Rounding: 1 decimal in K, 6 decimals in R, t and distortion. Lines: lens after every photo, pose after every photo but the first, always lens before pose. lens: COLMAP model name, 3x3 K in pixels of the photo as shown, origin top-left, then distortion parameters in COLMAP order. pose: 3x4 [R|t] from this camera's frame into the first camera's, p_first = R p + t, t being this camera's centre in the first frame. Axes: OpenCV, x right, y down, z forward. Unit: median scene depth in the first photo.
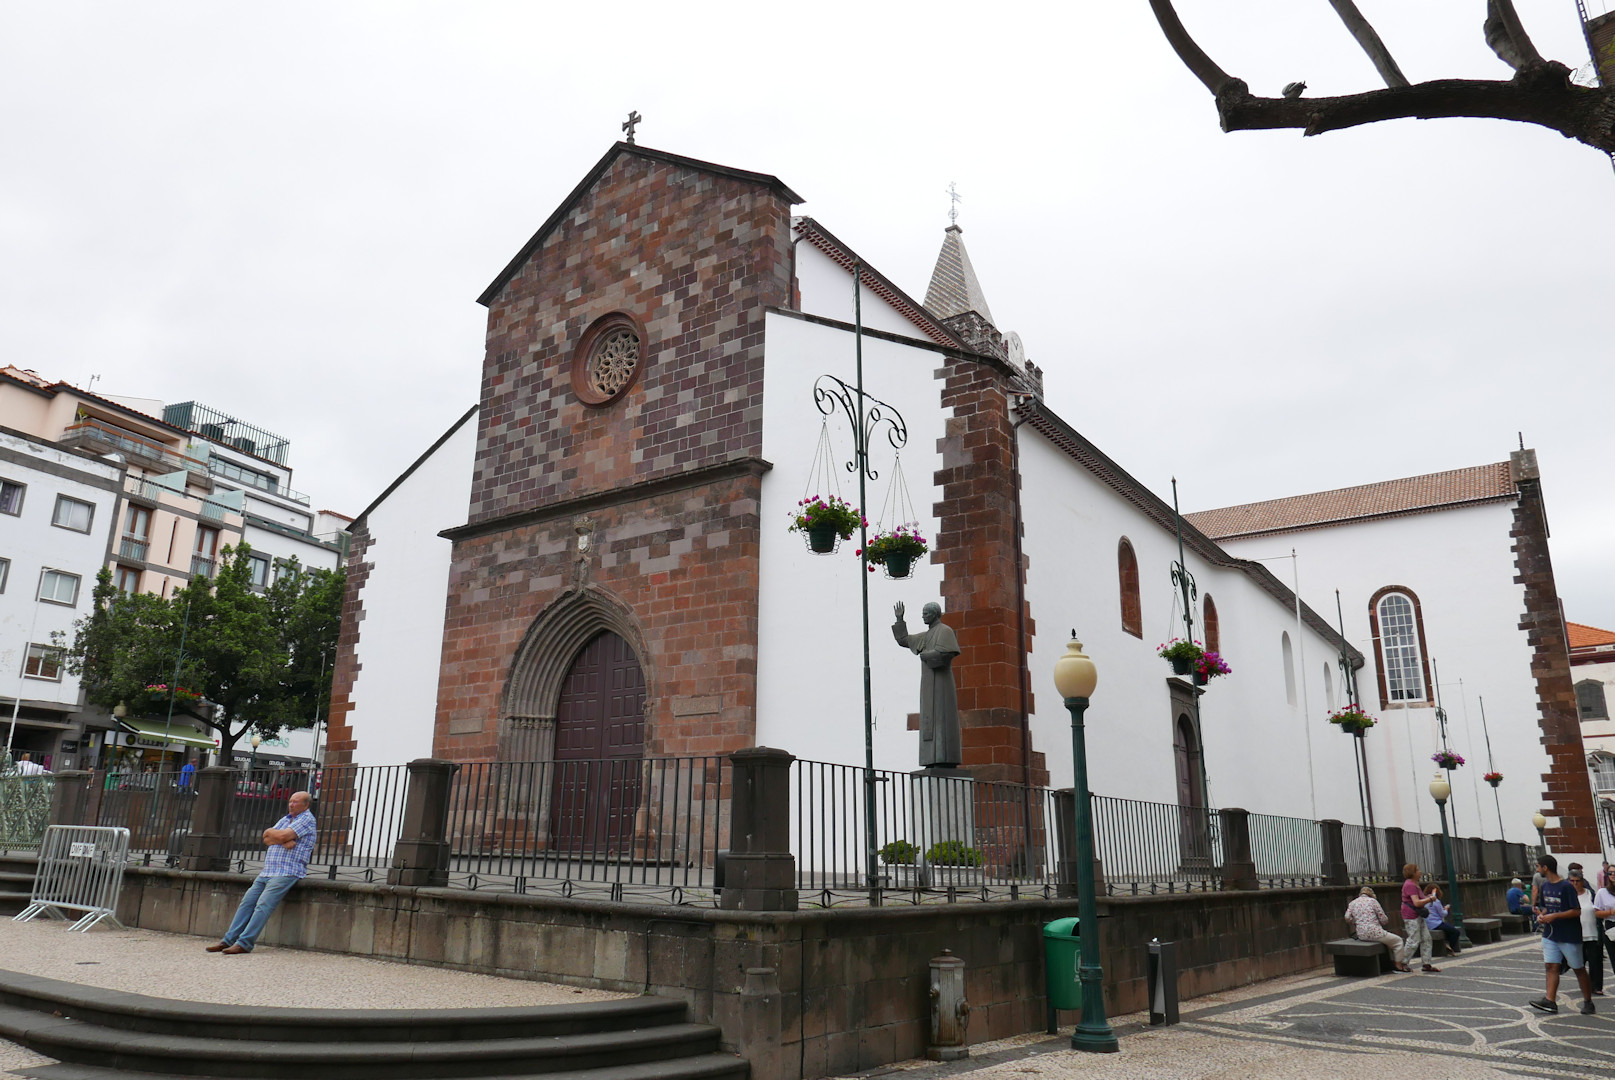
lens RADIAL K [[1138.4, 0, 803.5], [0, 1138.4, 538.9], [0, 0, 1]] dist [-0.042541, 0.002814]
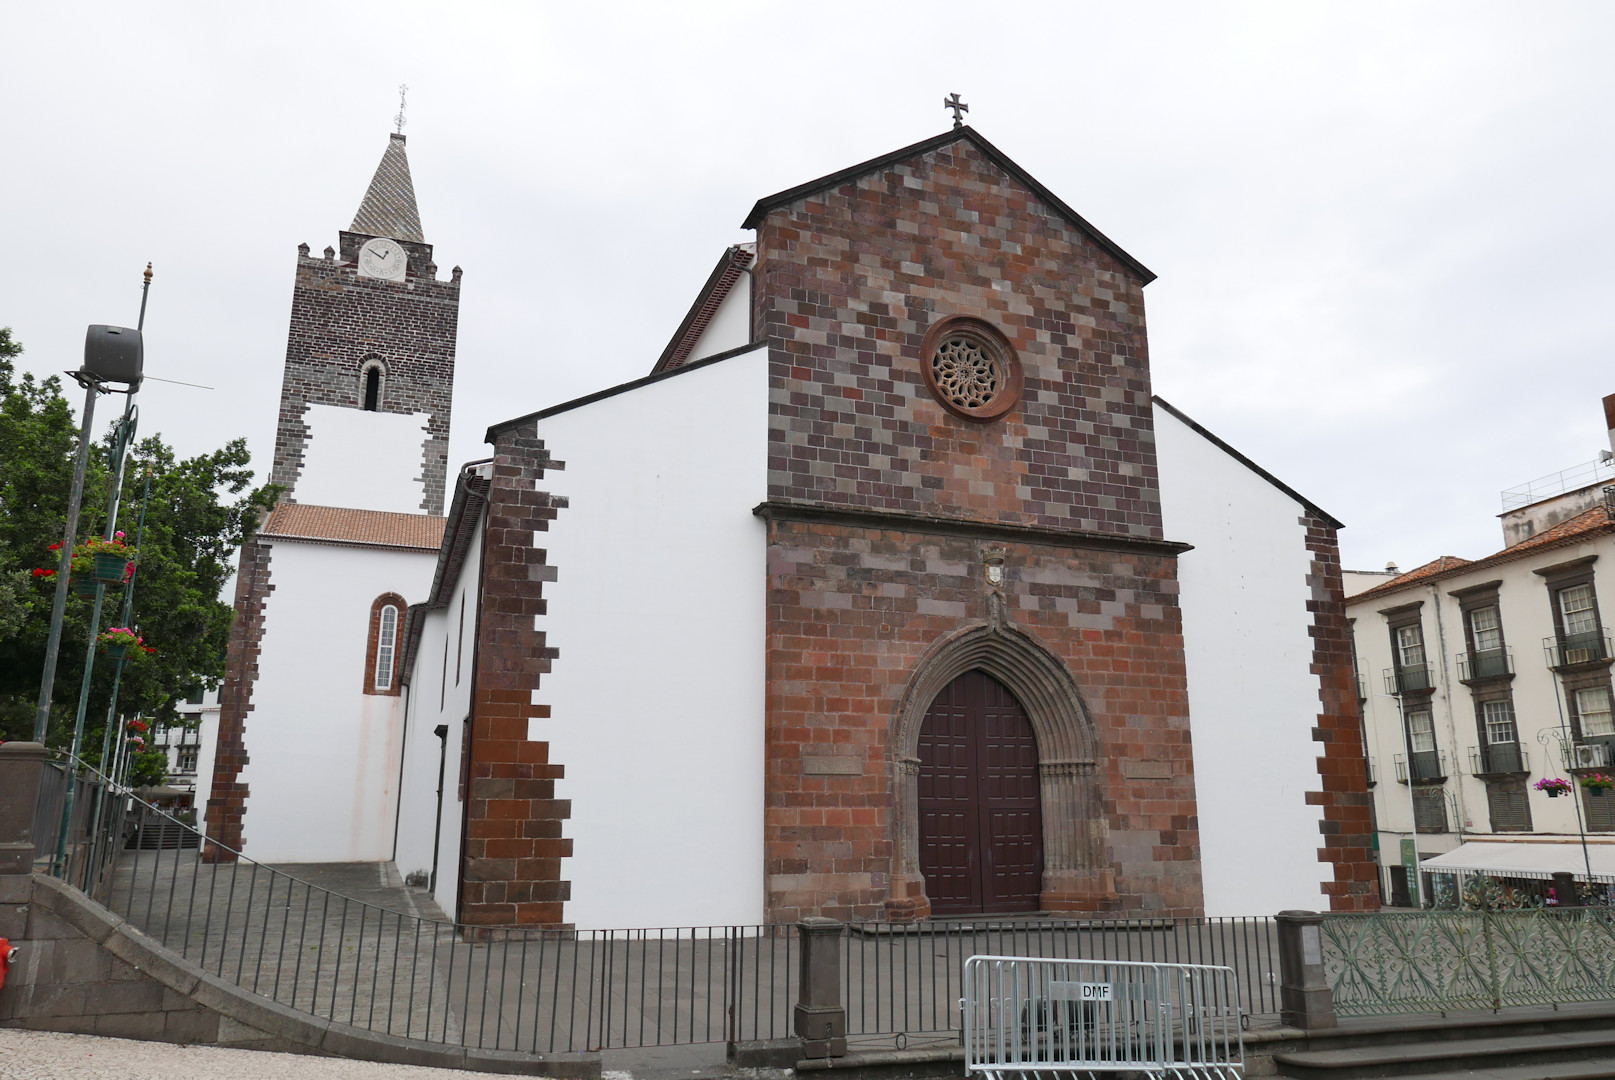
lens RADIAL K [[1138.4, 0, 808.6], [0, 1138.4, 537.4], [0, 0, 1]] dist [-0.042541, 0.002814]
pose [[0.558043, 0.191710, 0.807363, -0.990093], [-0.220435, 0.972238, -0.078497, 0.076692], [-0.799998, -0.134167, 0.584810, 0.573858]]
